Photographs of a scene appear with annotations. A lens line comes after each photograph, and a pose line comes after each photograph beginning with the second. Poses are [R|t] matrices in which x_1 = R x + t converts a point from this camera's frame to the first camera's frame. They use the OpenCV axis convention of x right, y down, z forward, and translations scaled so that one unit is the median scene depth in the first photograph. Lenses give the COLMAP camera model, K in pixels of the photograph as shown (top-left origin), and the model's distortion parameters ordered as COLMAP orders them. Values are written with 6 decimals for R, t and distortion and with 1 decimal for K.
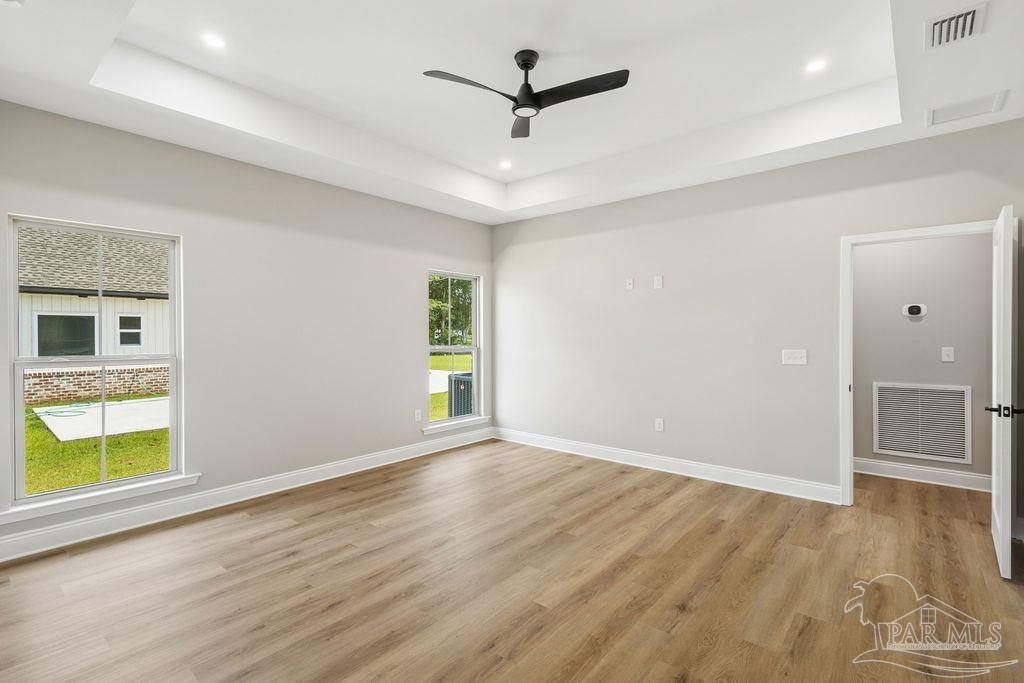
lens RADIAL K [[474.0, 0, 509.9], [0, 474.0, 337.0], [0, 0, 1]] dist [0.011315, -0.000067]
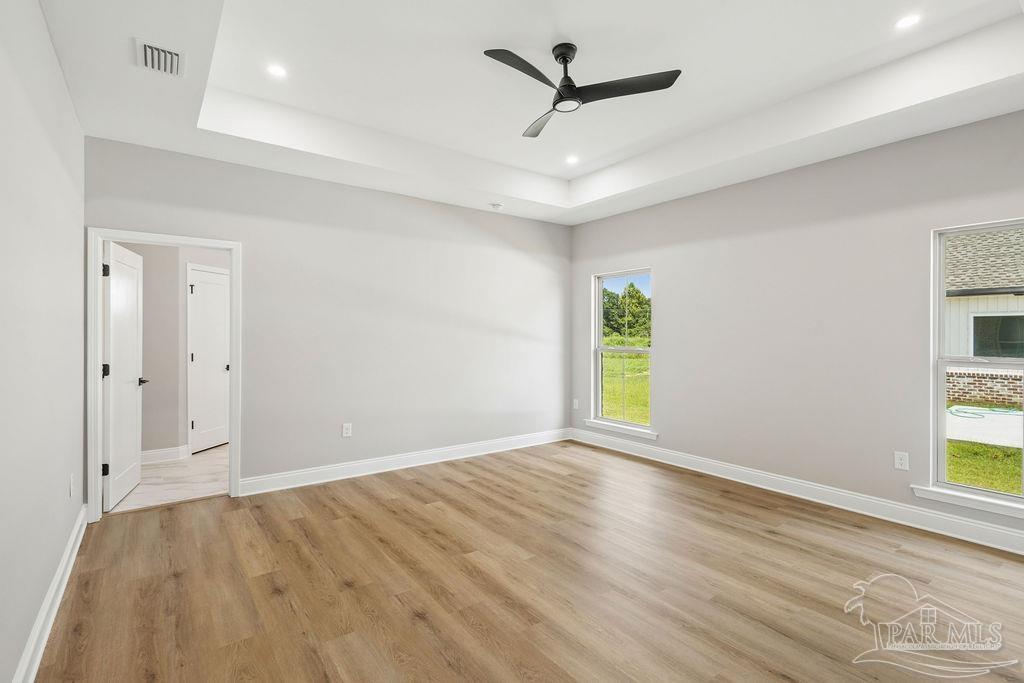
lens RADIAL K [[474.0, 0, 509.9], [0, 474.0, 337.0], [0, 0, 1]] dist [0.011315, -0.000067]
pose [[-0.223645, 0.006512, -0.974649, 0.718806], [-0.009073, 0.999920, 0.008763, -0.006109], [0.974629, 0.010802, -0.223568, 0.789870]]
